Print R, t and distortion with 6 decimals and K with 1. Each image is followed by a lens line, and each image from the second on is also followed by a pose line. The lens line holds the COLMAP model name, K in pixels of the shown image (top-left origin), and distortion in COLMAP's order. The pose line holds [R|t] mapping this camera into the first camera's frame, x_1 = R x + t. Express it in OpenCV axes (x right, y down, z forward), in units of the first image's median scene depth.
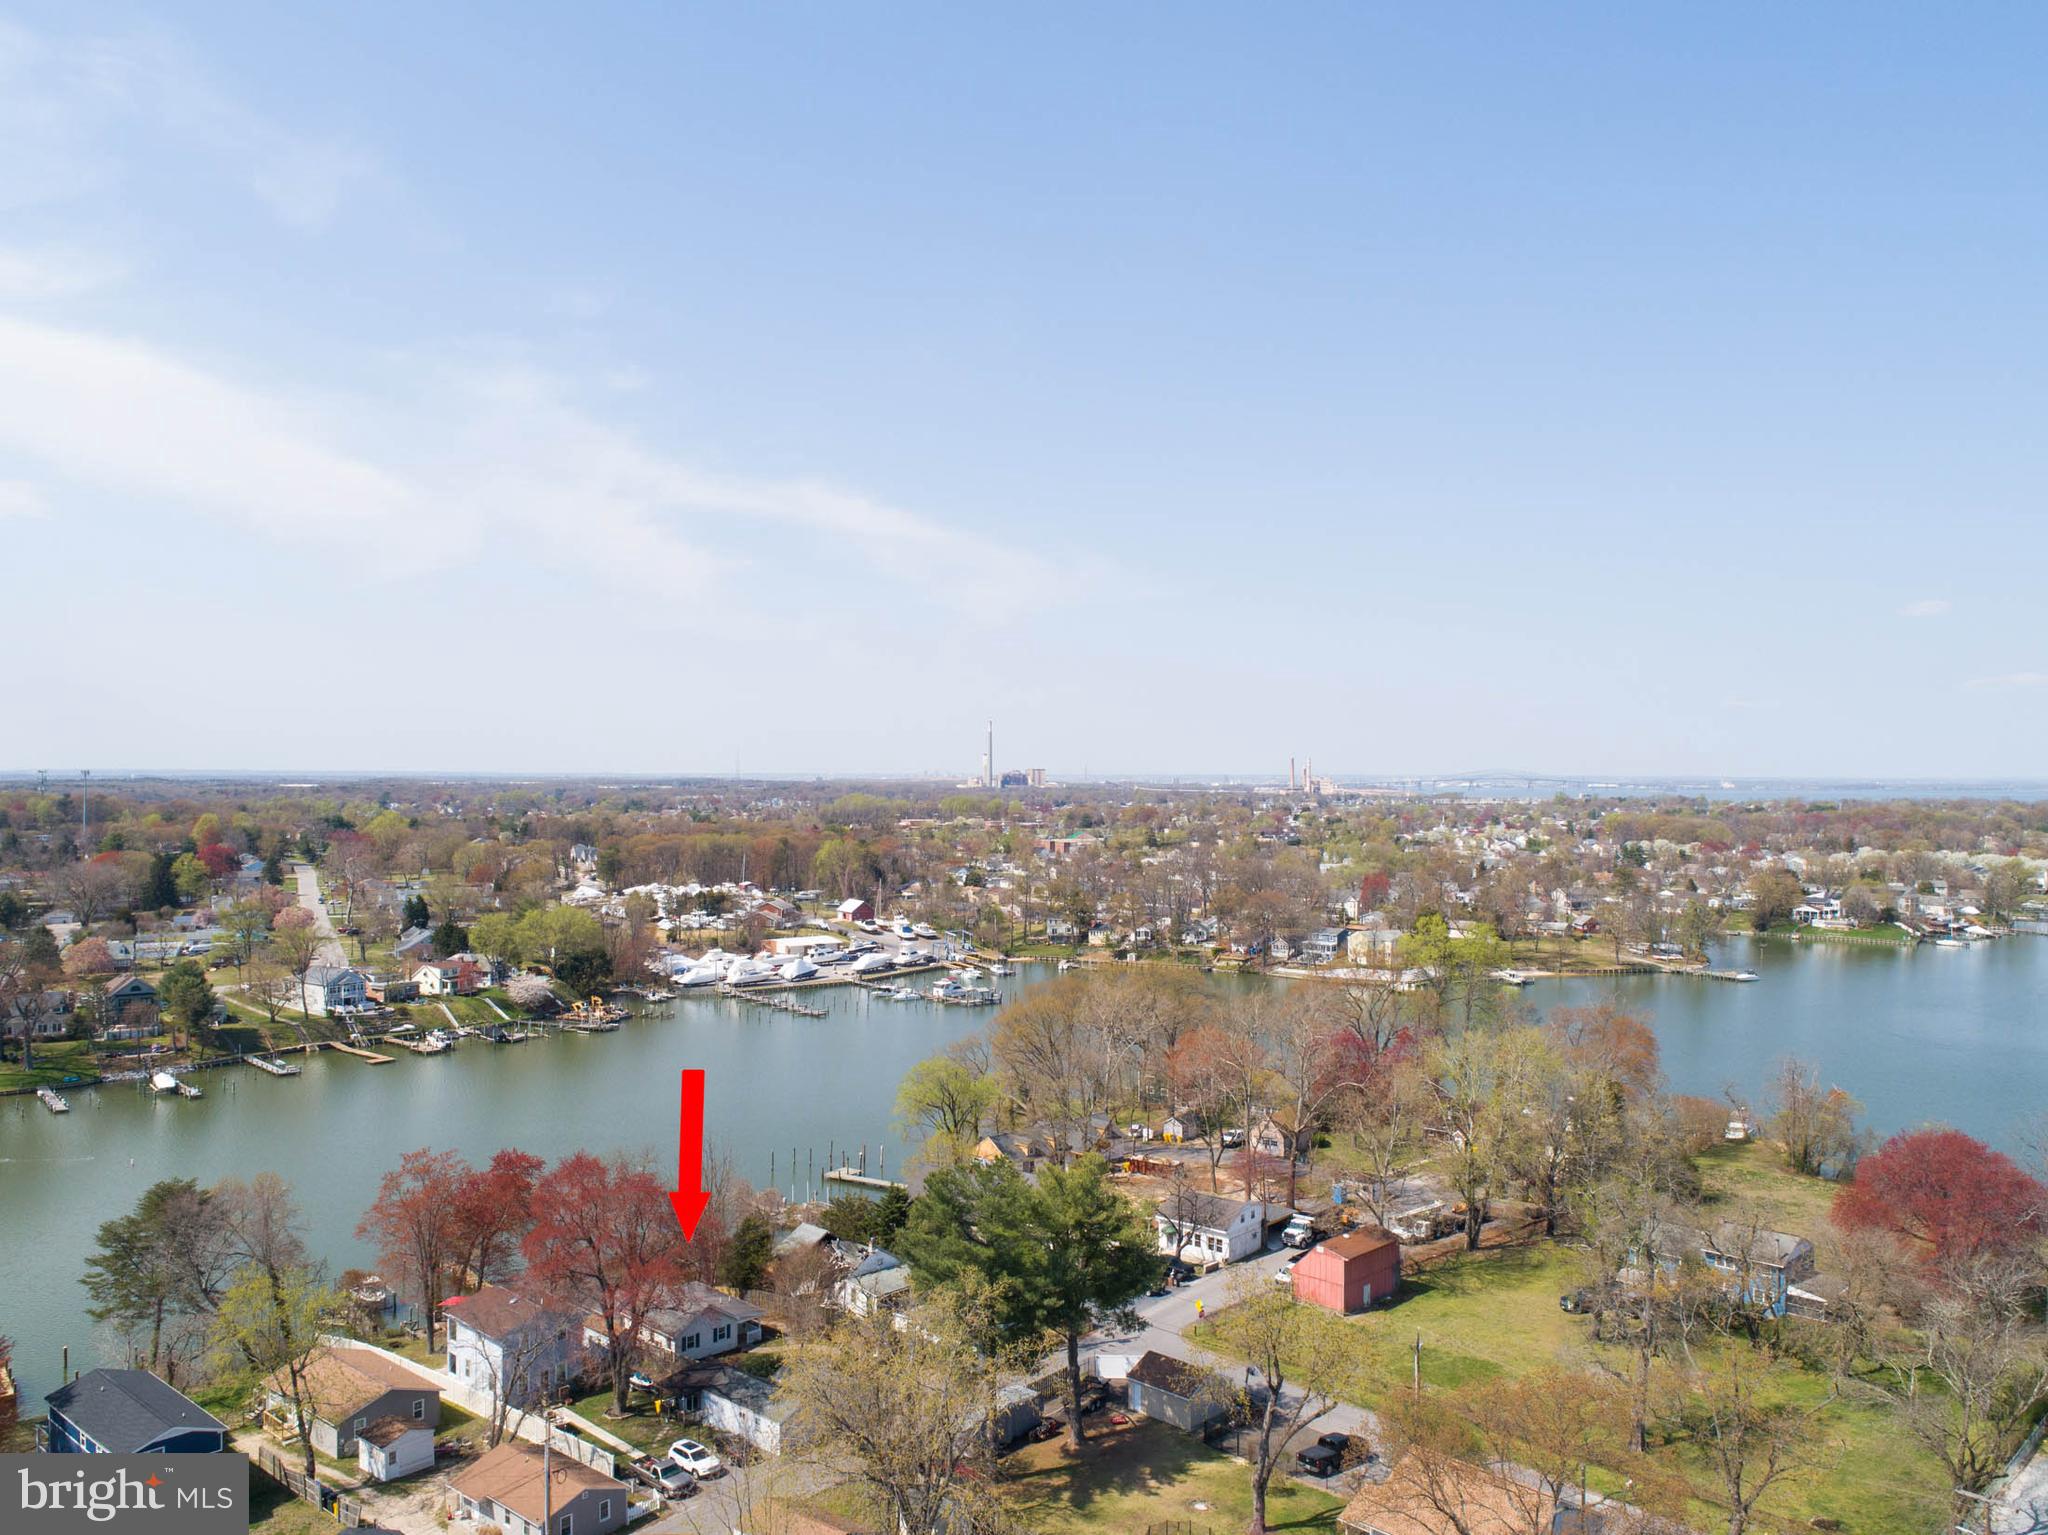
lens RADIAL K [[1540.6, 0, 1028.3], [0, 1540.6, 768.1], [0, 0, 1]] dist [-0.025384, 0.009128]
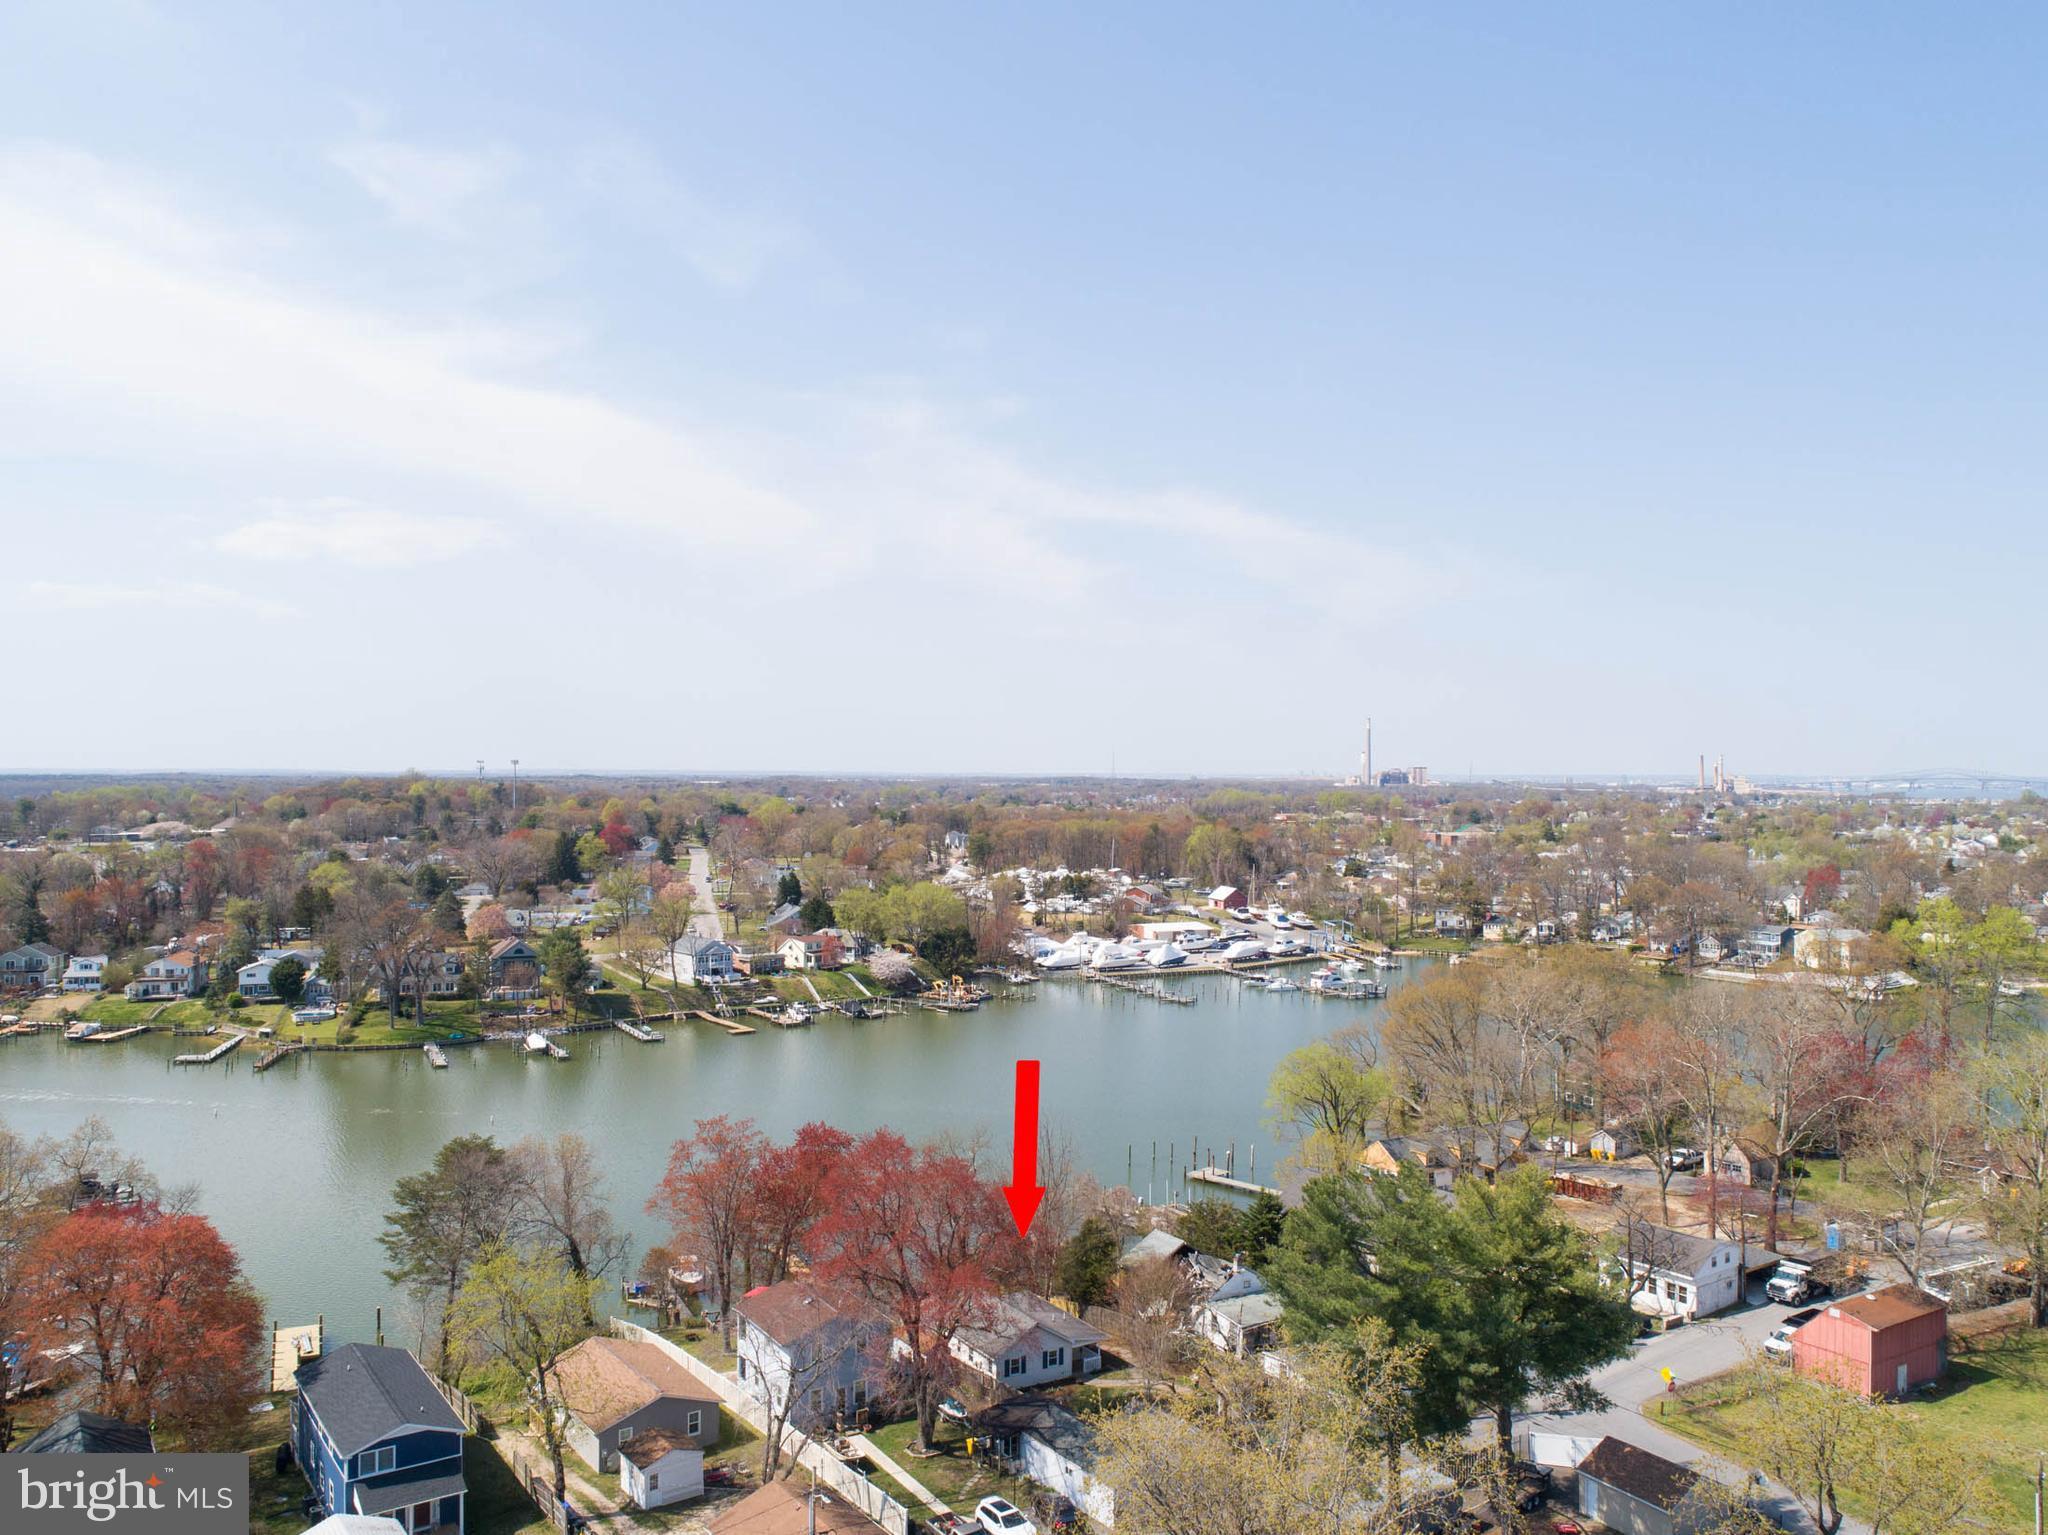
lens RADIAL K [[1540.6, 0, 1028.3], [0, 1540.6, 768.1], [0, 0, 1]] dist [-0.025384, 0.009128]
pose [[0.970771, -0.000233, -0.240008, -0.012289], [0.000146, 1.000000, -0.000379, 0.043756], [0.240008, 0.000333, 0.970771, 0.166506]]
